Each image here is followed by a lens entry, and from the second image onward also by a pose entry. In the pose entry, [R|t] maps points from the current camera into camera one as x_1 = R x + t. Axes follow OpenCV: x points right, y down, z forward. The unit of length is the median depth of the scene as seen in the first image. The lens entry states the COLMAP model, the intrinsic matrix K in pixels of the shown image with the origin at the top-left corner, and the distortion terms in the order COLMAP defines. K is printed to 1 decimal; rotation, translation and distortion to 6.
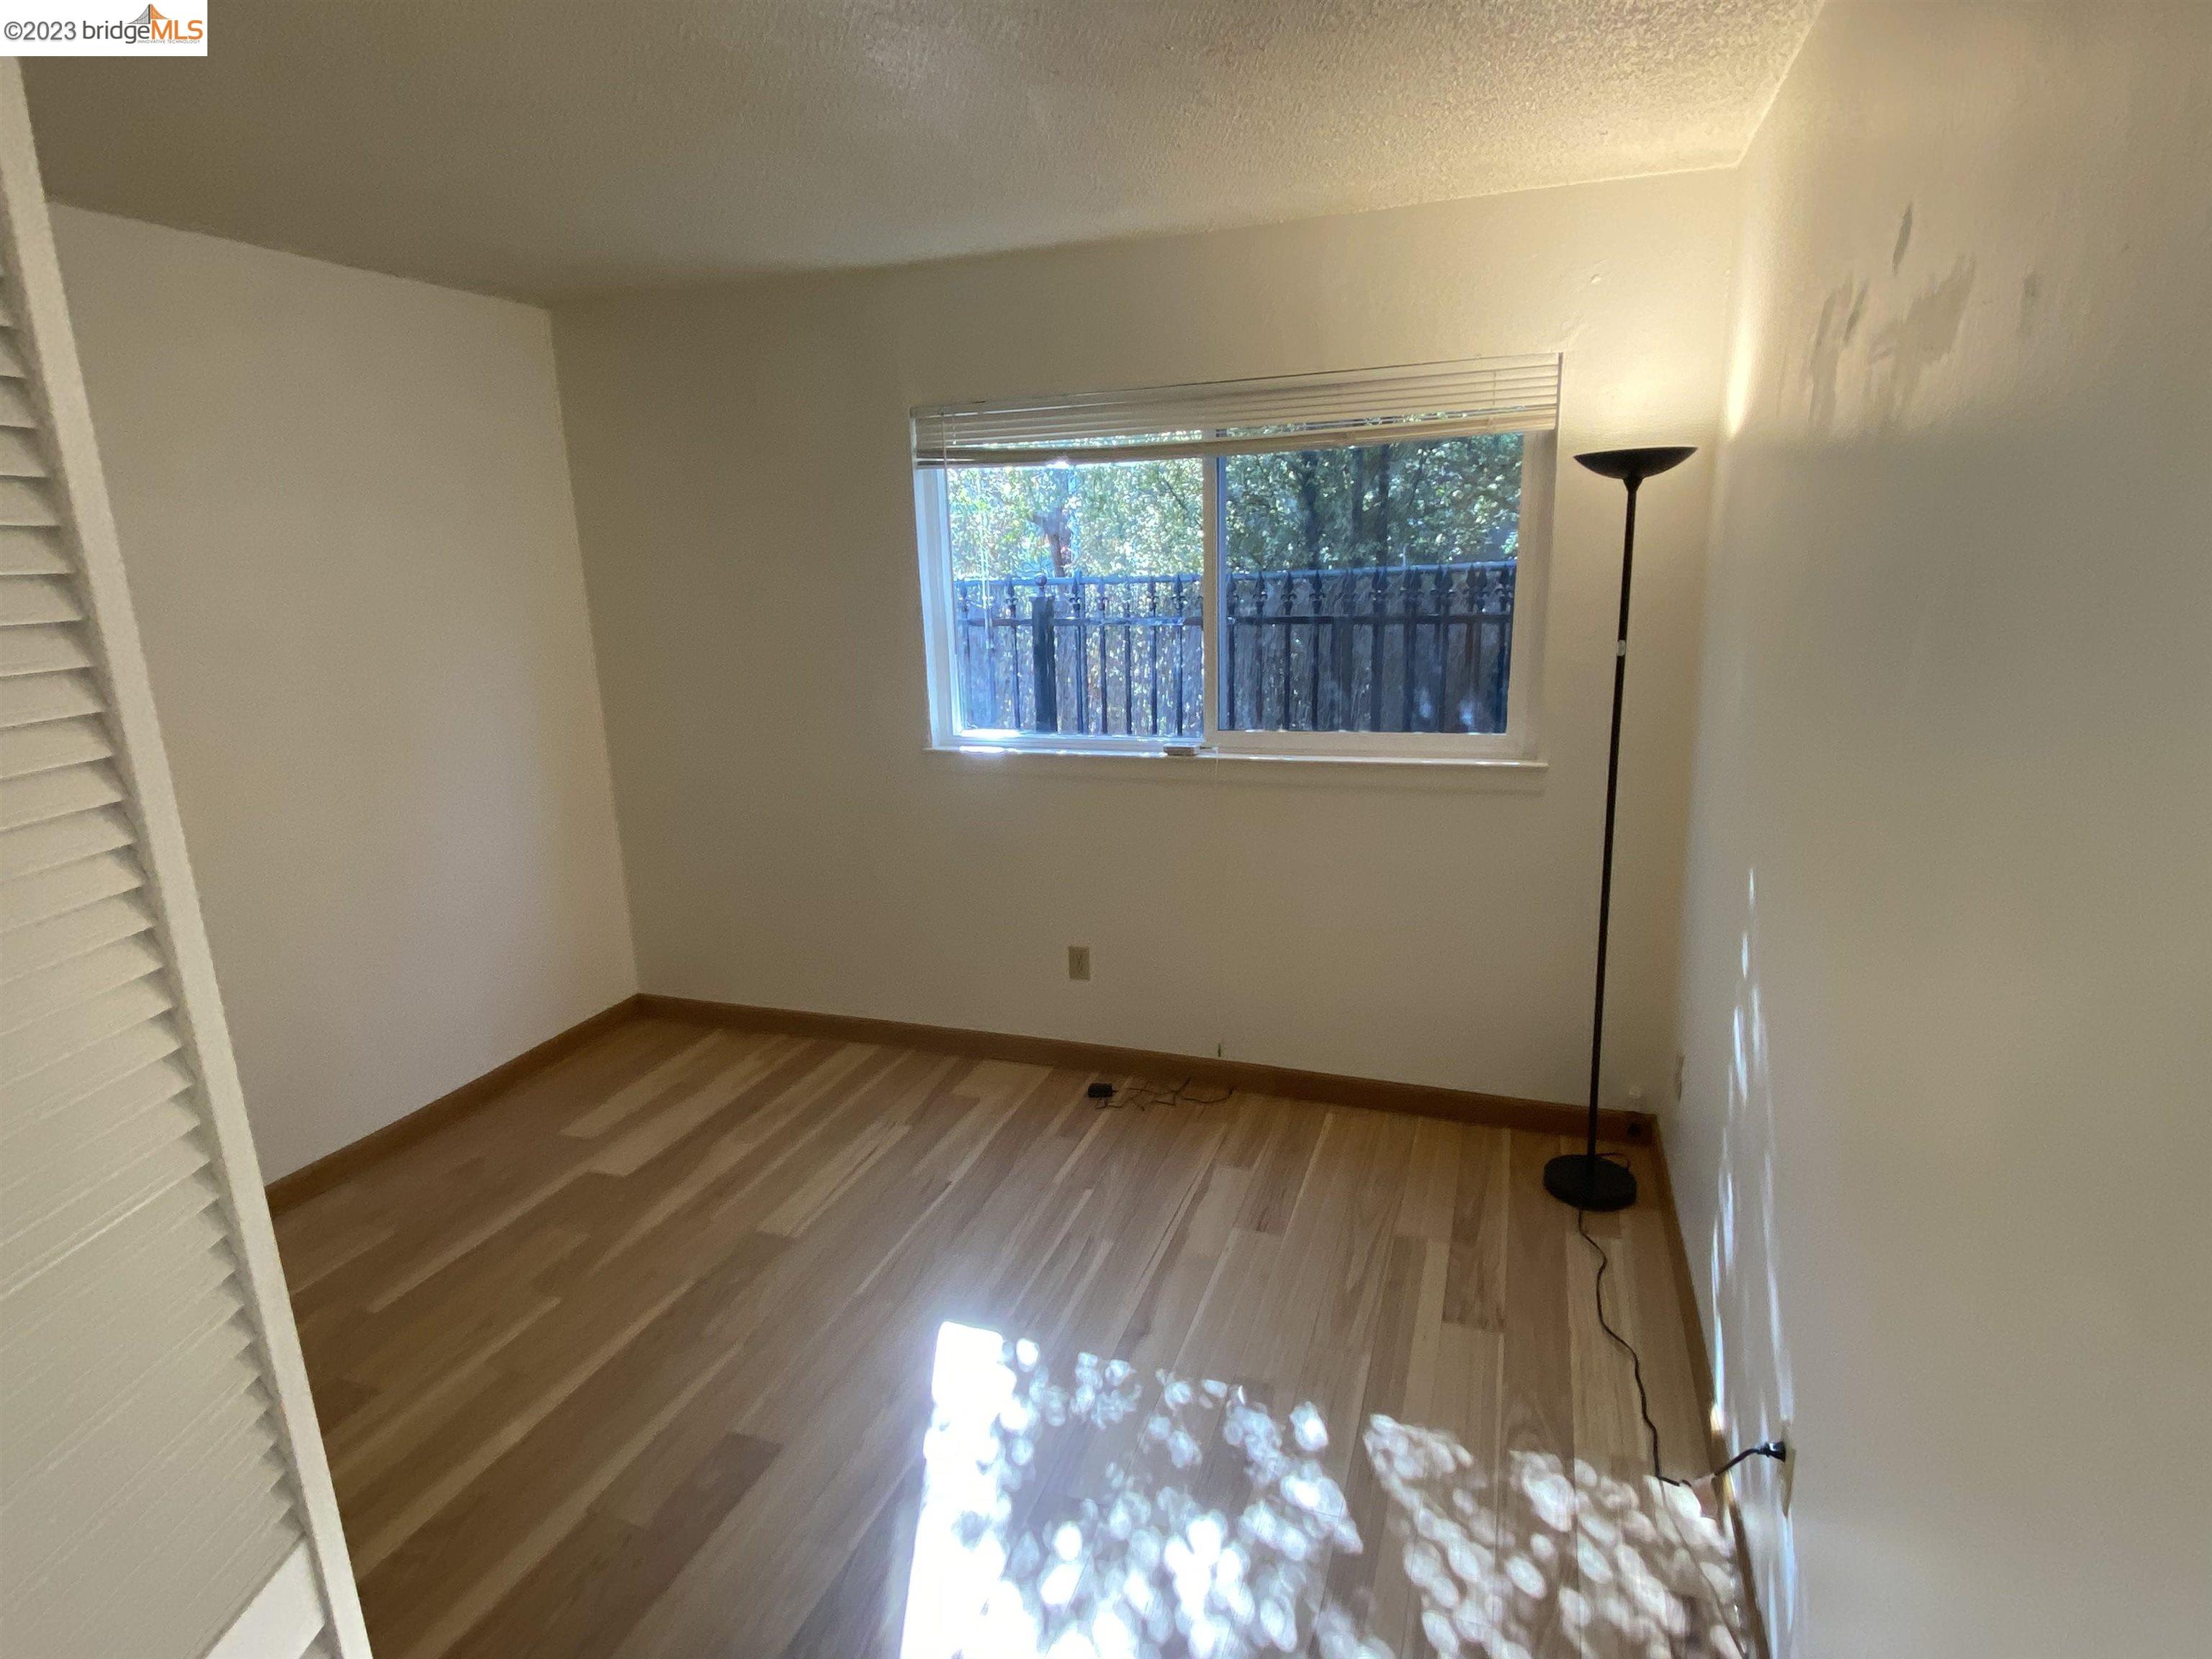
lens RADIAL K [[1180.8, 0, 1097.1], [0, 1180.8, 824.5], [0, 0, 1]] dist [0.032727, -0.033058]
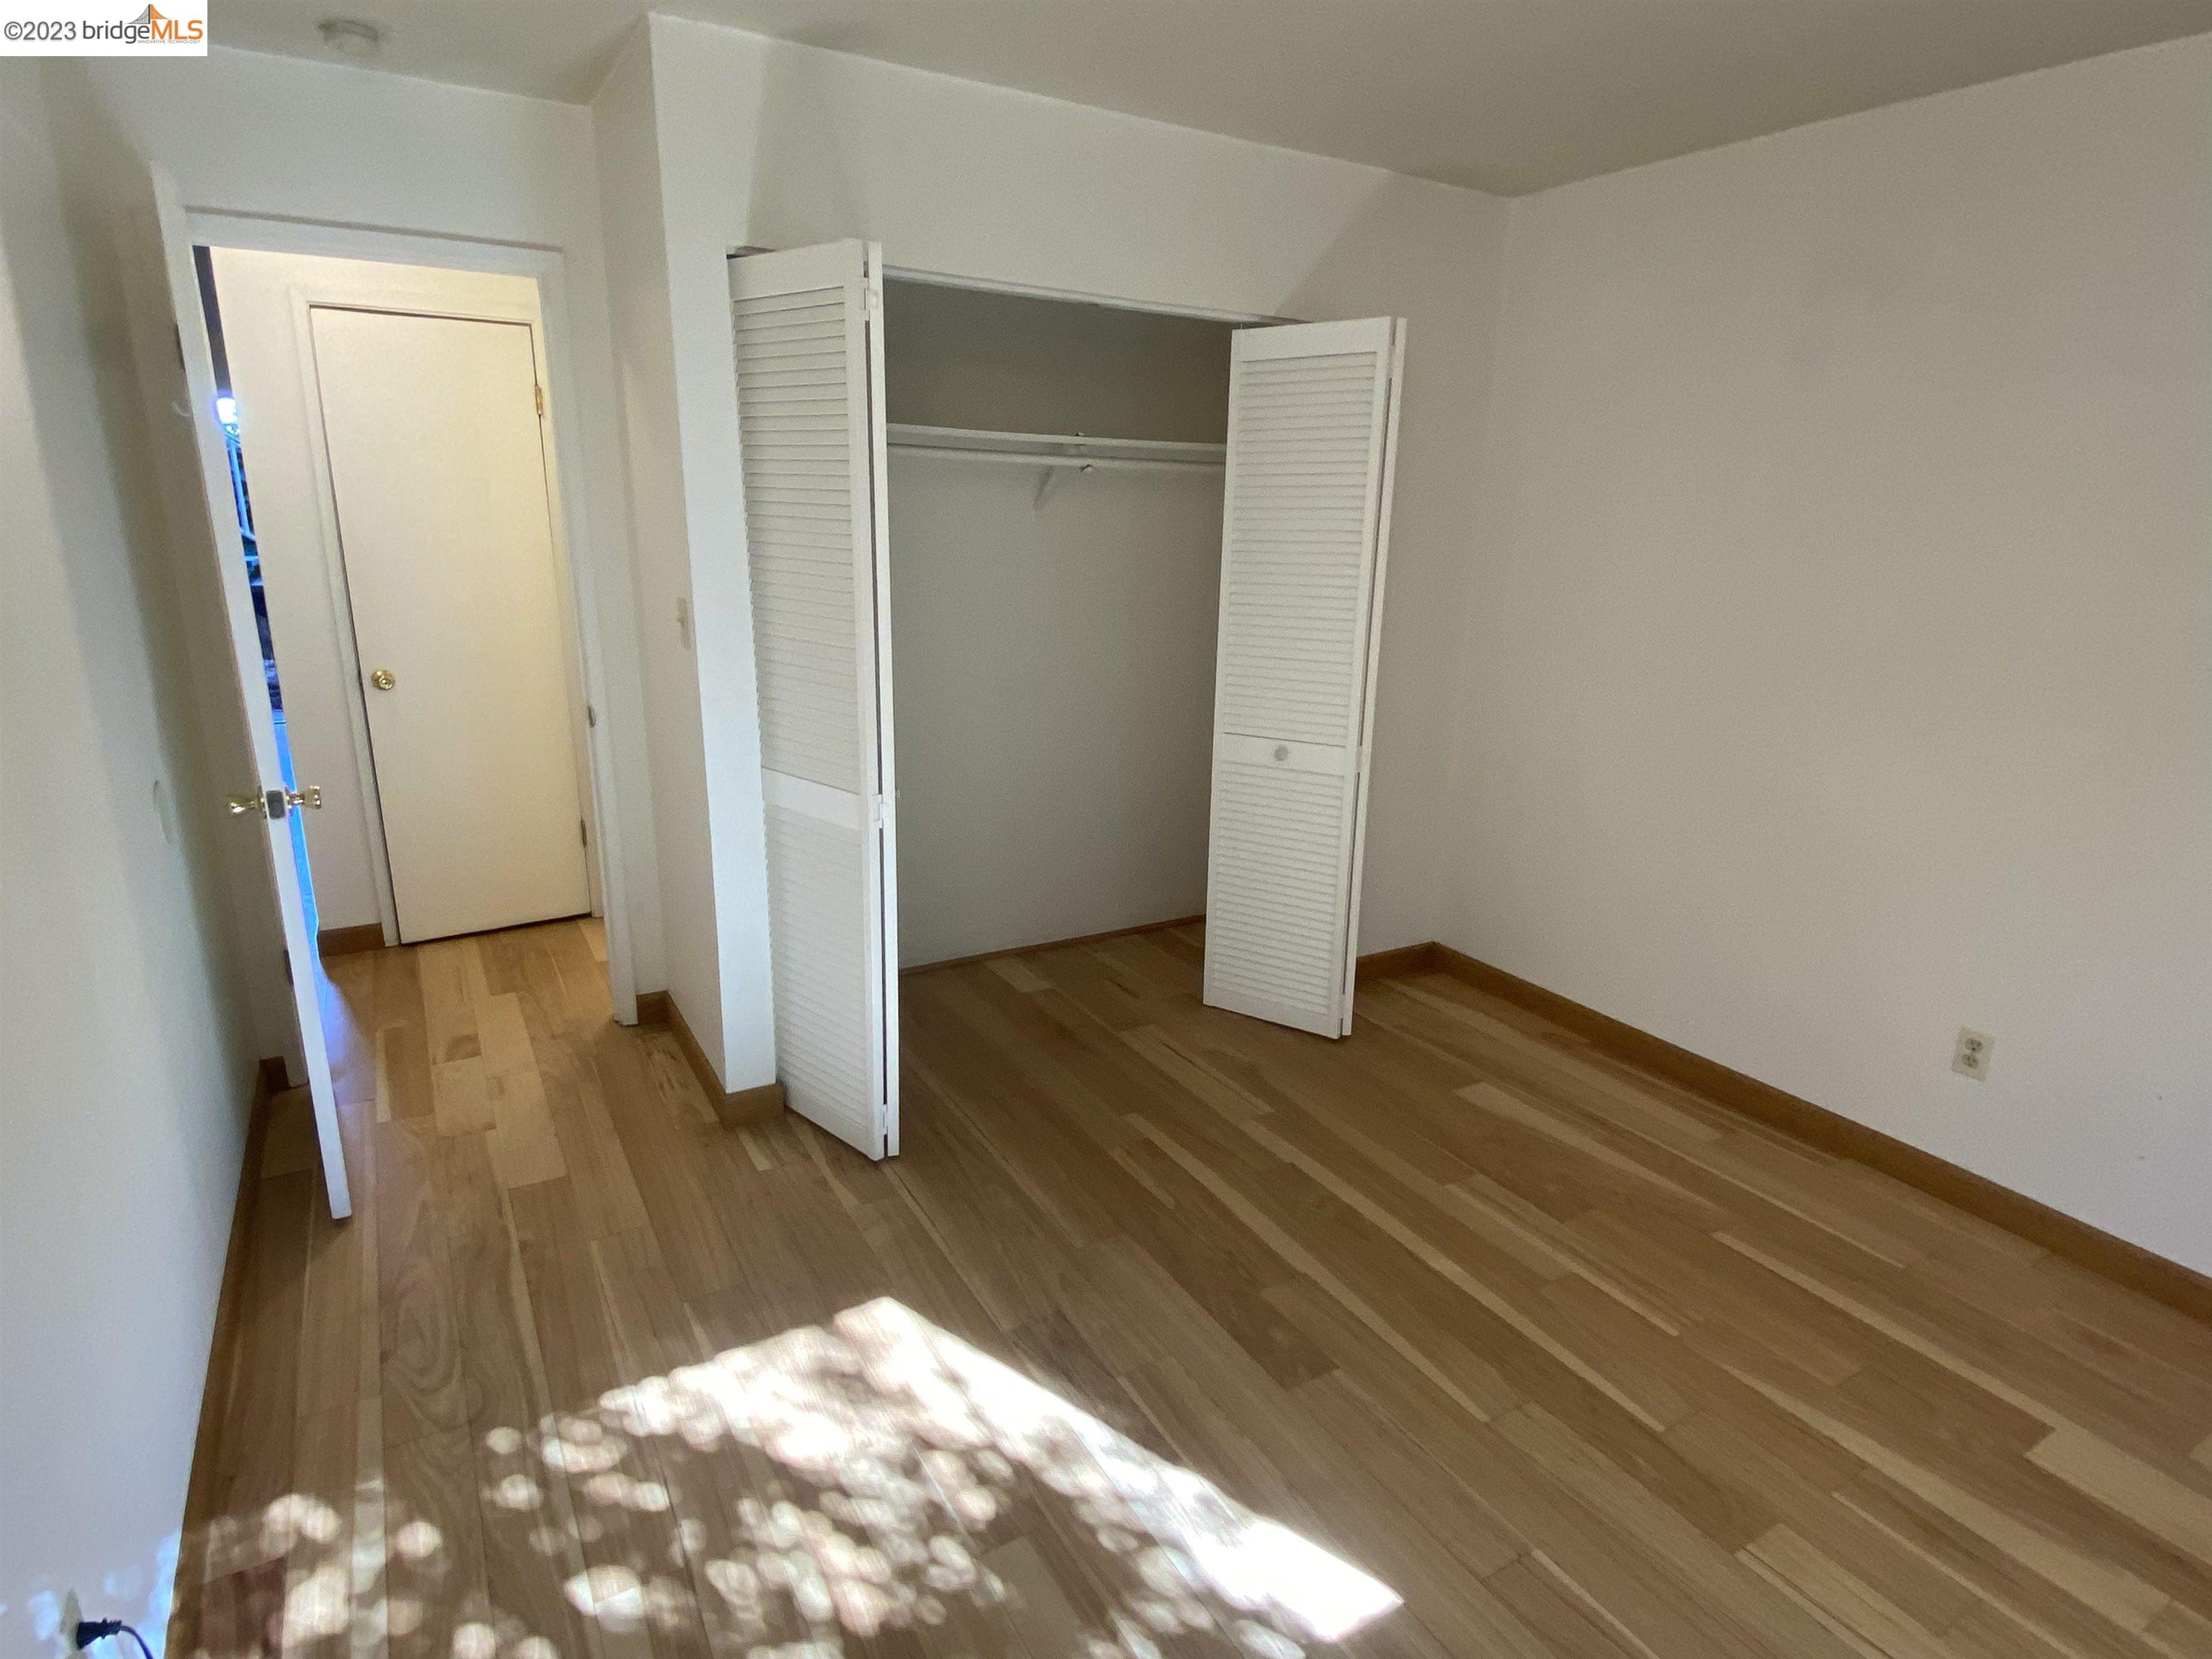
lens RADIAL K [[1180.8, 0, 1097.1], [0, 1180.8, 824.5], [0, 0, 1]] dist [0.032727, -0.033058]
pose [[-0.633111, 0.220331, -0.742041, 0.468838], [-0.180959, 0.889940, 0.418641, -0.269625], [0.752612, 0.399326, -0.523560, 1.282665]]
